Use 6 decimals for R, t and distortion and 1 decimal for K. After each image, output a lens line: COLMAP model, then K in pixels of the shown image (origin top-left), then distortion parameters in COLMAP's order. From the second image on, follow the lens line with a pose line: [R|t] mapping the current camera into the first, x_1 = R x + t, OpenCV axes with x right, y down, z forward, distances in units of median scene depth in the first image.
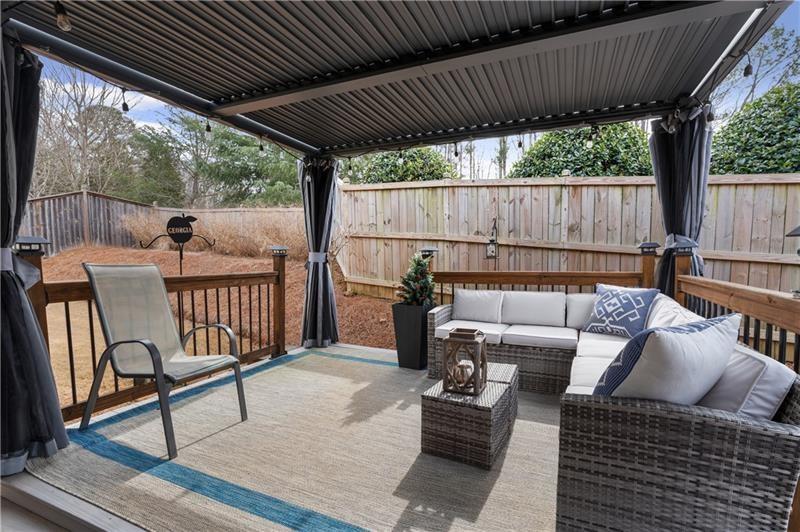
lens RADIAL K [[367.2, 0, 399.0], [0, 367.2, 265.4], [0, 0, 1]] dist [-0.002051, 0.000366]
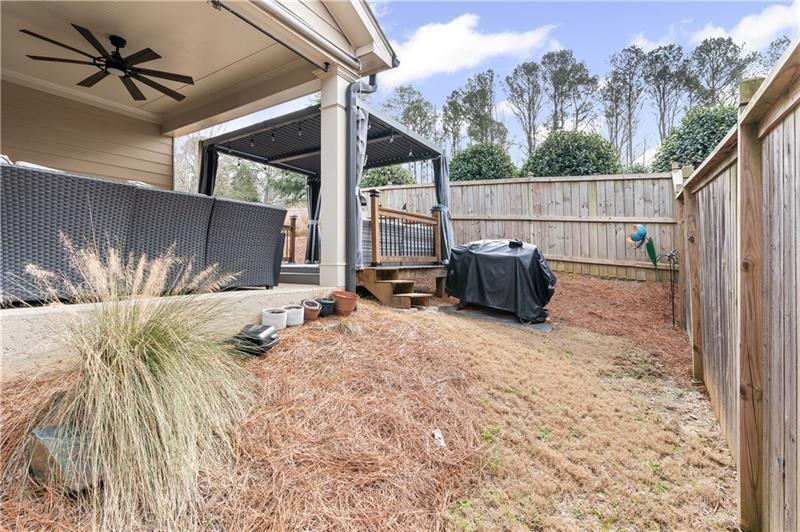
lens RADIAL K [[364.3, 0, 399.9], [0, 364.3, 259.6], [0, 0, 1]] dist [-0.003677, -0.000046]
pose [[0.987027, 0.003132, -0.160522, 0.538983], [-0.009220, 0.999265, -0.037197, 0.234281], [0.160287, 0.038194, 0.986331, -0.885336]]
